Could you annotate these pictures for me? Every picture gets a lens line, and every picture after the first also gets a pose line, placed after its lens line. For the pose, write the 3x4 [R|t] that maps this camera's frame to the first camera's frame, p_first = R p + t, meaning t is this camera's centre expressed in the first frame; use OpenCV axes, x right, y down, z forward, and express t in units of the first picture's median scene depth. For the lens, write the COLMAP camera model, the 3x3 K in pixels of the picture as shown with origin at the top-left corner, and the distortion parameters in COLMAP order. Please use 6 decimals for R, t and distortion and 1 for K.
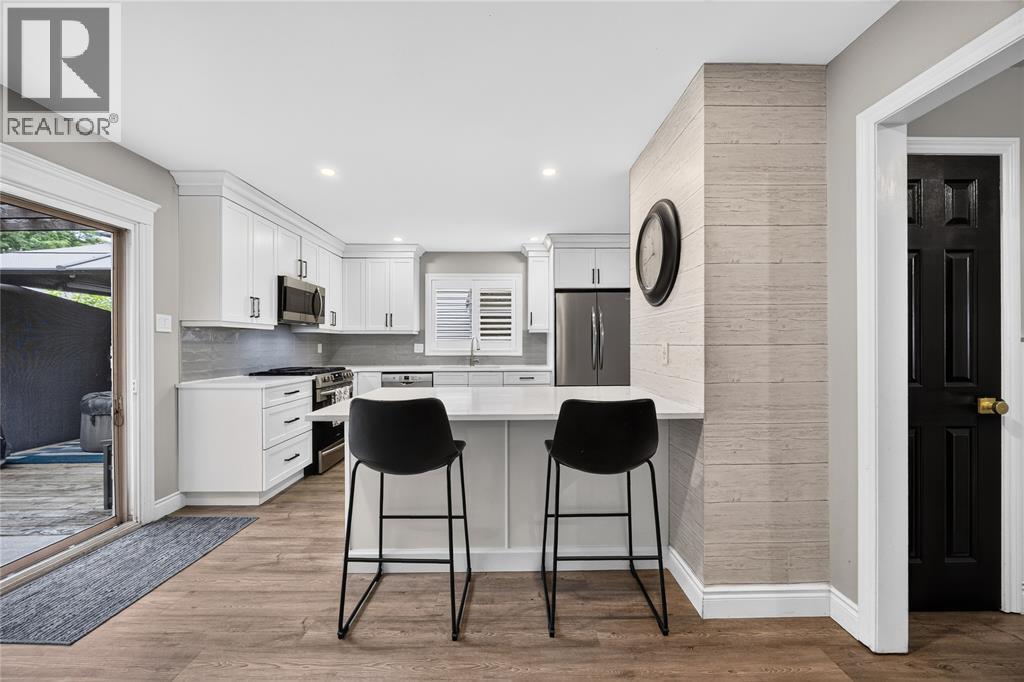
lens RADIAL K [[389.1, 0, 510.4], [0, 389.1, 346.6], [0, 0, 1]] dist [-0.001599, 0.000639]
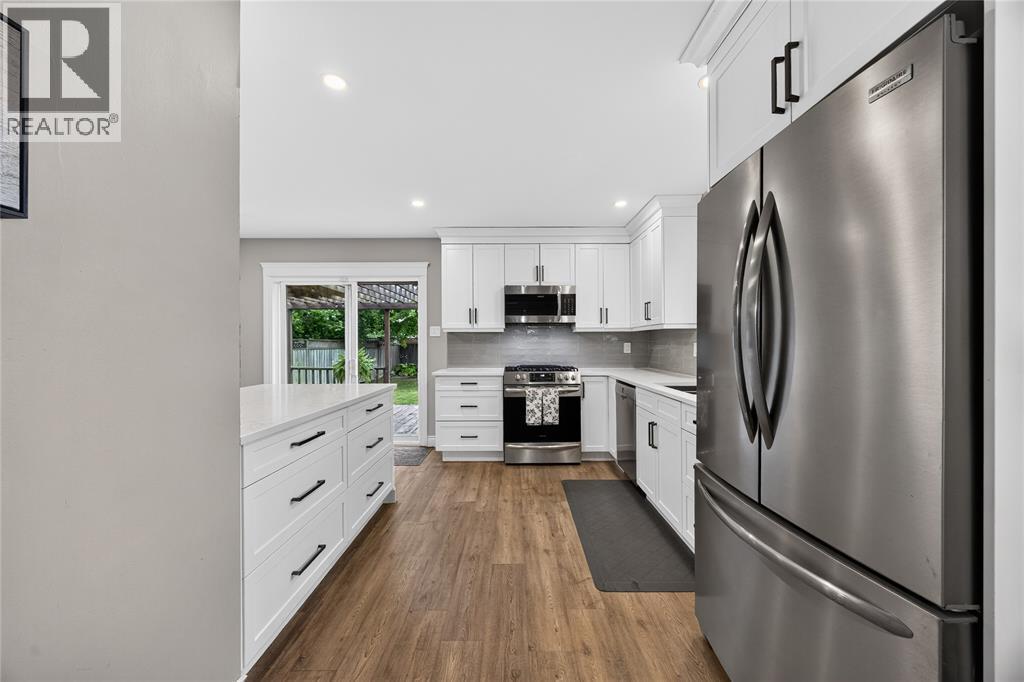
lens RADIAL K [[389.1, 0, 513.2], [0, 389.1, 341.9], [0, 0, 1]] dist [-0.001599, 0.000639]
pose [[-0.006861, -0.003607, -0.999970, 0.480130], [-0.003823, 0.999986, -0.003581, -0.006516], [0.999969, 0.003799, -0.006875, 0.829530]]
